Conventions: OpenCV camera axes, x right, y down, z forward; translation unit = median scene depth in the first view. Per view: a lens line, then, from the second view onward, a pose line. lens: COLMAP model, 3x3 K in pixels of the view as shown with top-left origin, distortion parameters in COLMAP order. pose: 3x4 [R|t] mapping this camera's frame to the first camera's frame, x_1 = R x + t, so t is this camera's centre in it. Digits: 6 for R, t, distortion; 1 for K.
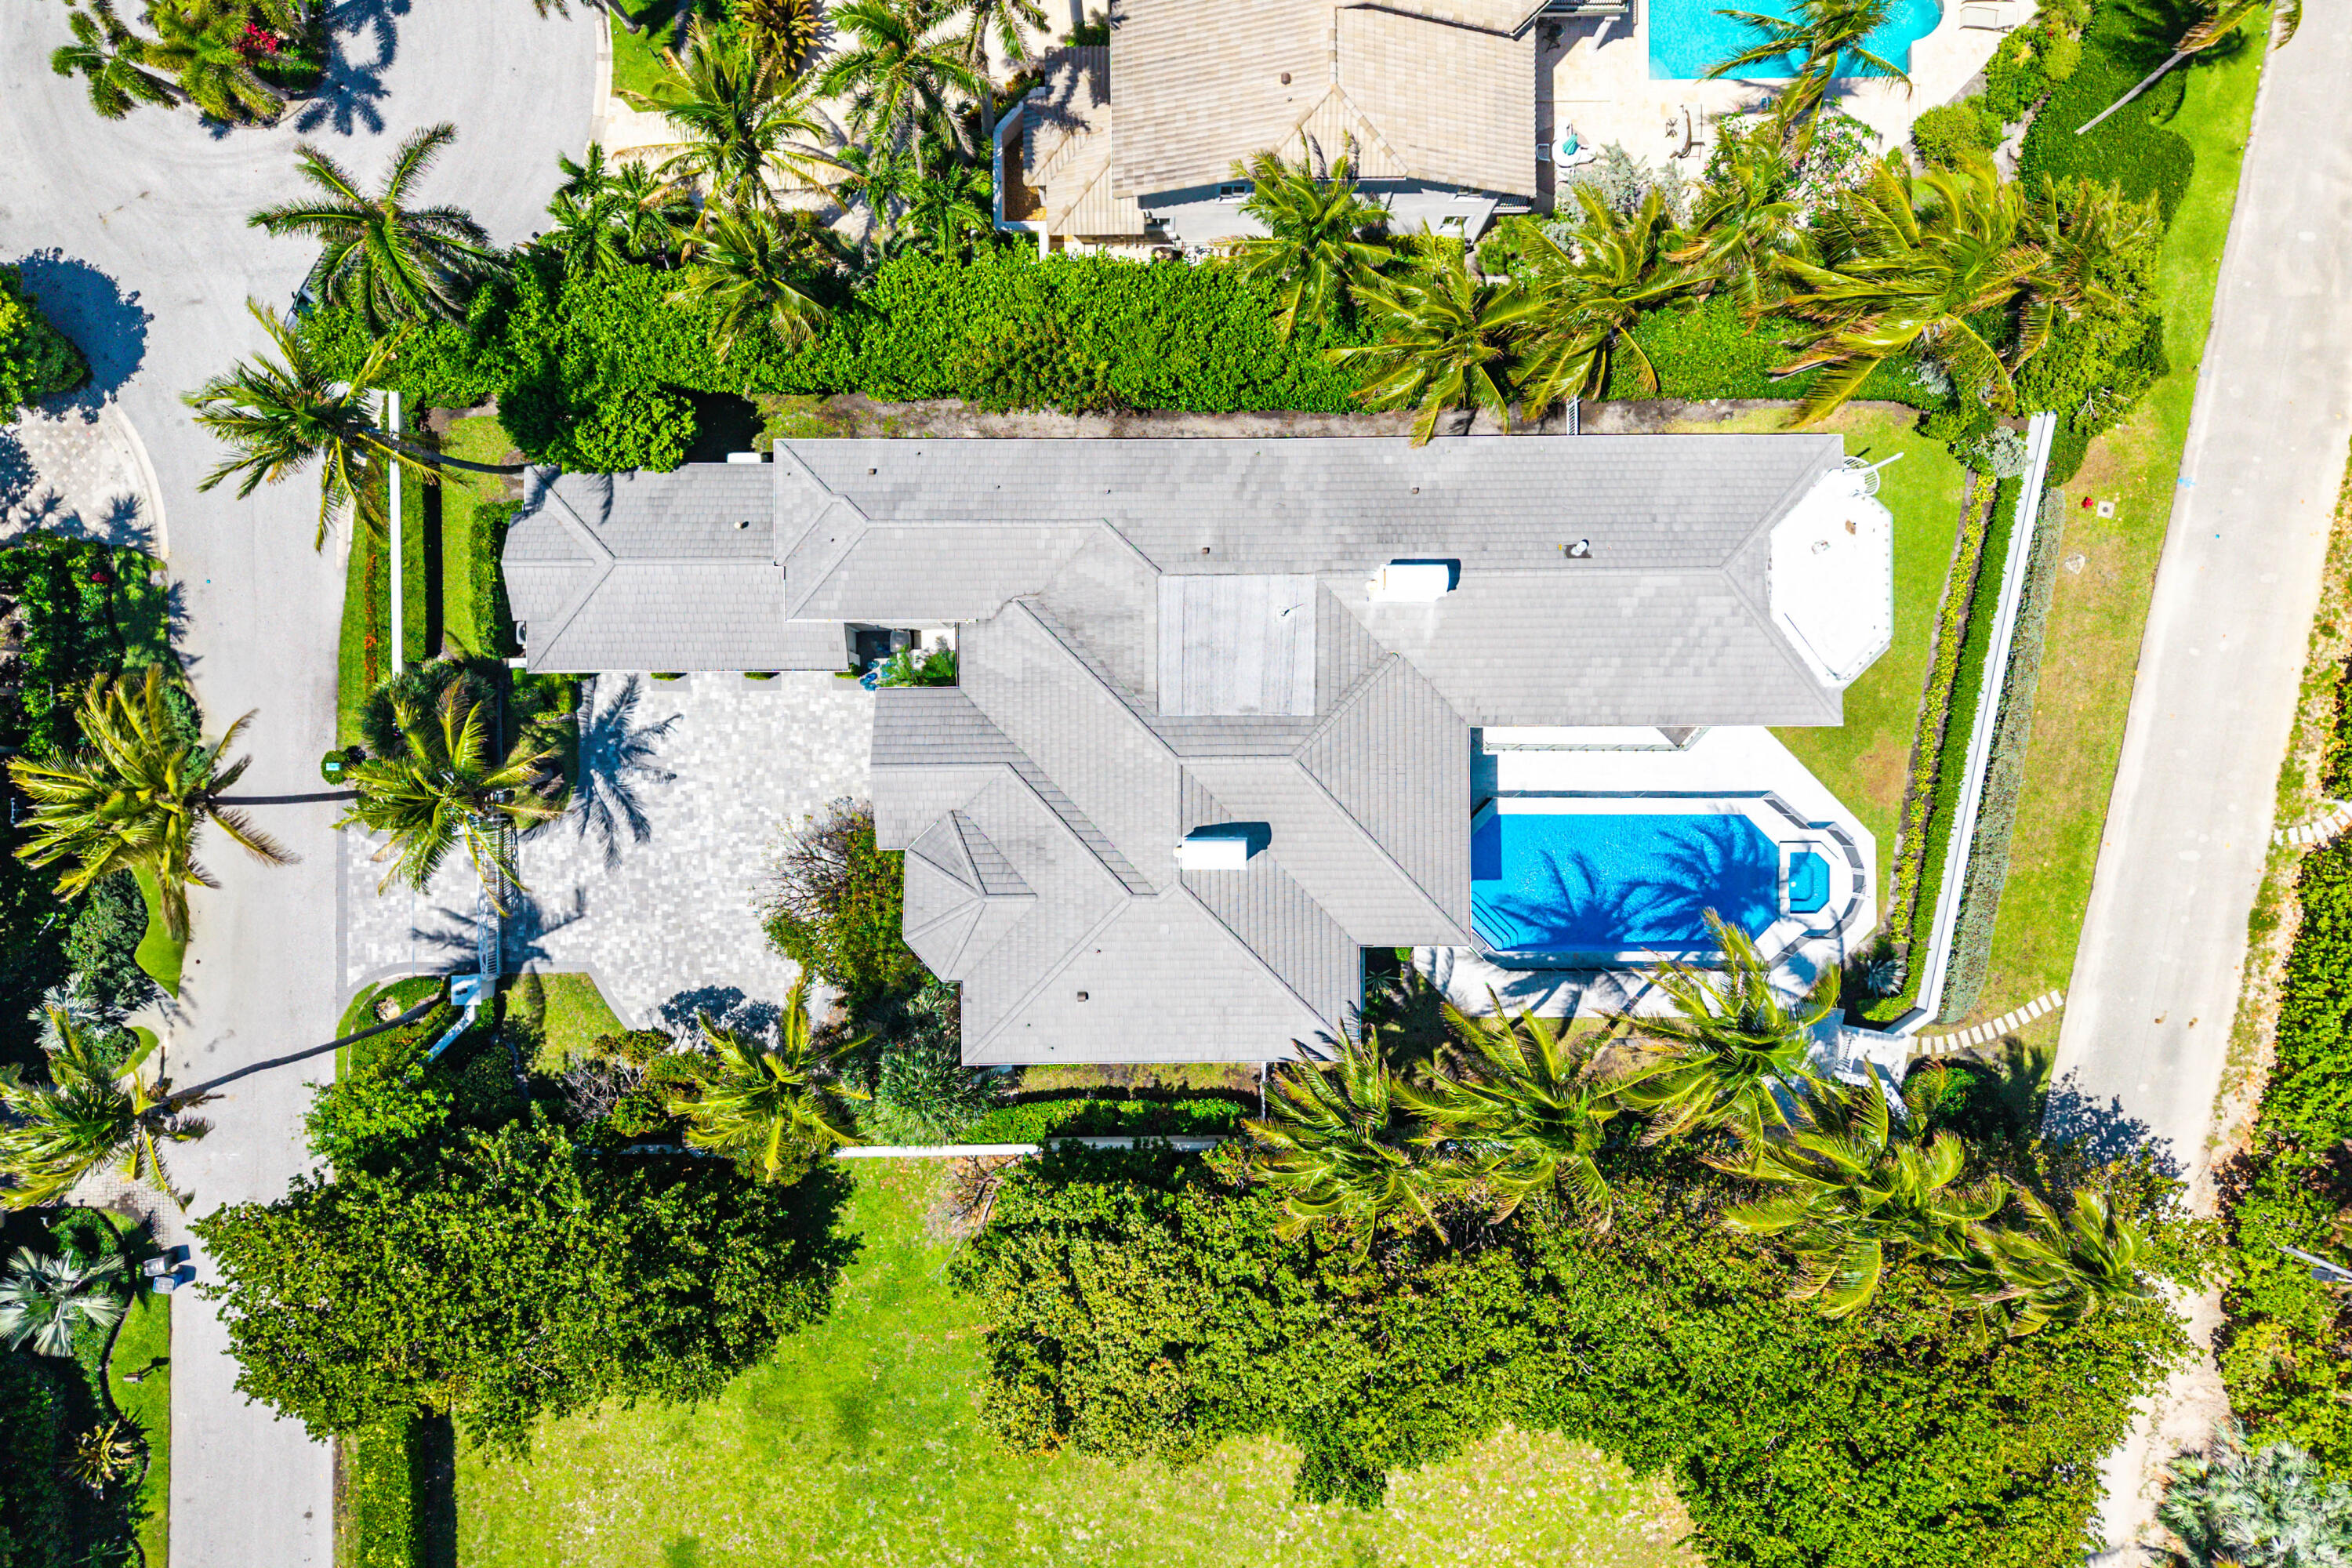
lens RADIAL K [[1605.8, 0, 1178.9], [0, 1605.8, 786.5], [0, 0, 1]] dist [0.022286, -0.007792]
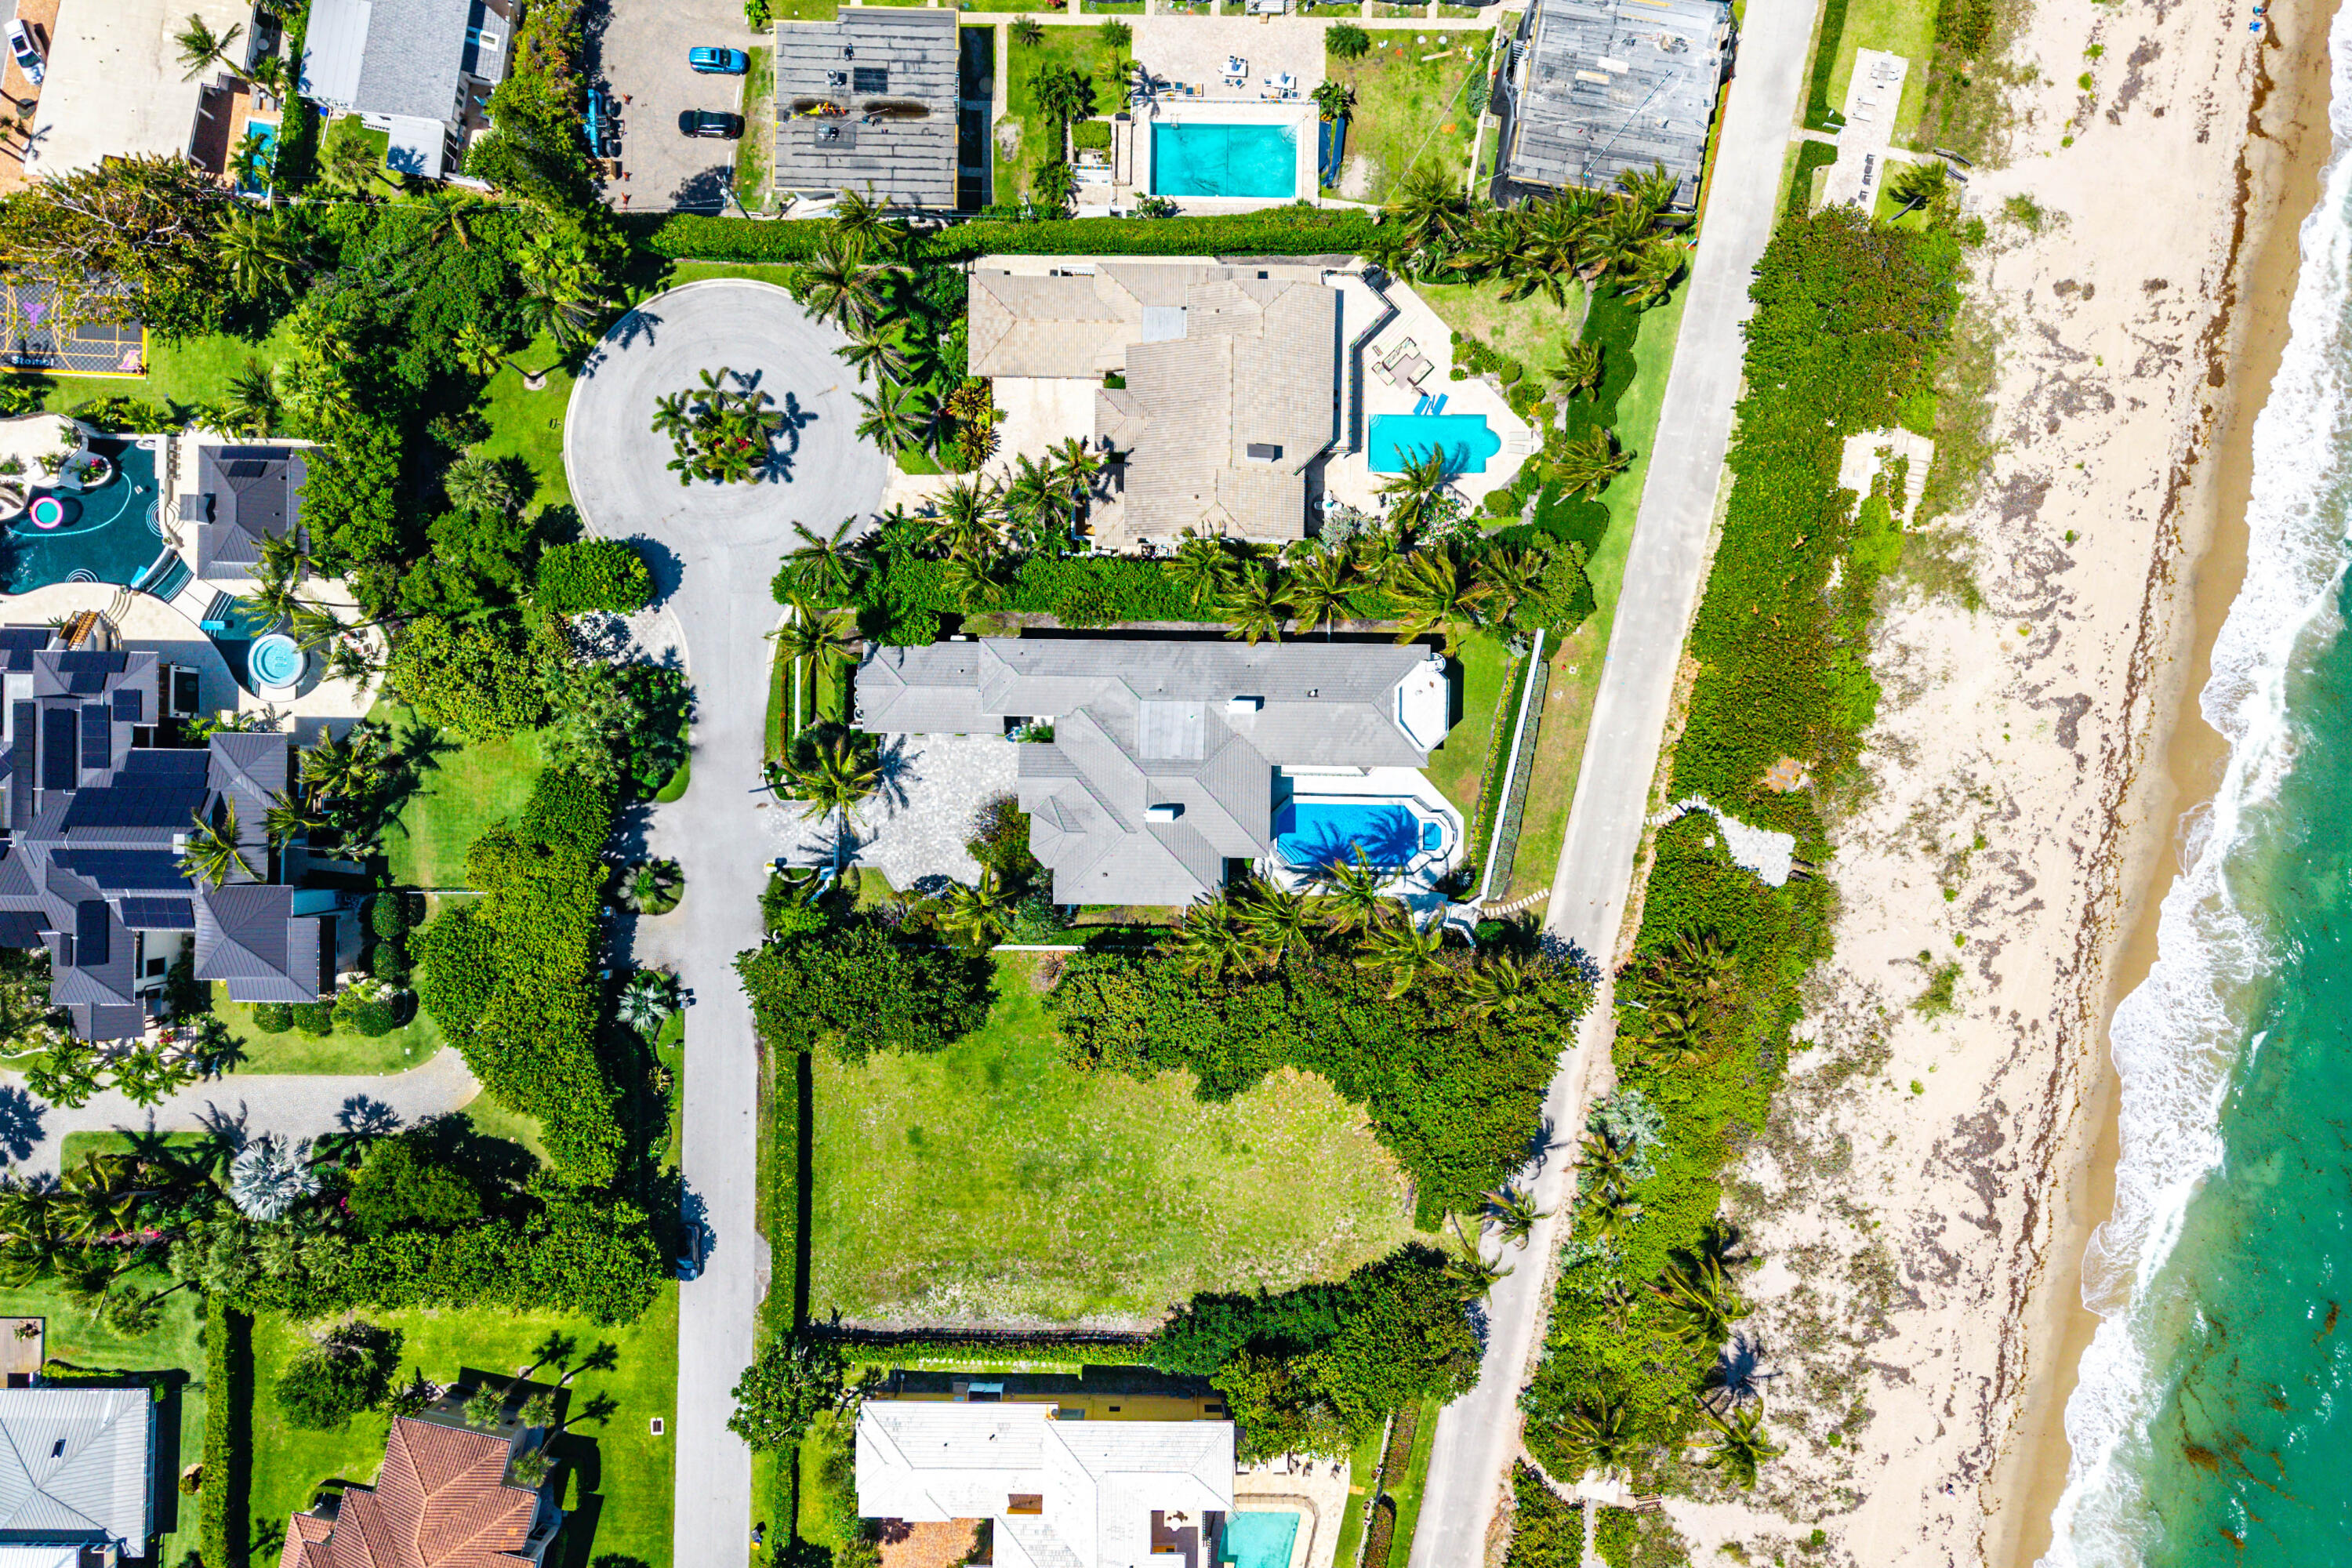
lens RADIAL K [[1605.8, 0, 1176.1], [0, 1605.8, 785.7], [0, 0, 1]] dist [0.022286, -0.007792]
pose [[0.999808, 0.019590, -0.001019, 0.040085], [-0.019592, 0.999806, -0.002236, 0.000969], [0.000975, 0.002256, 0.999997, -1.217419]]
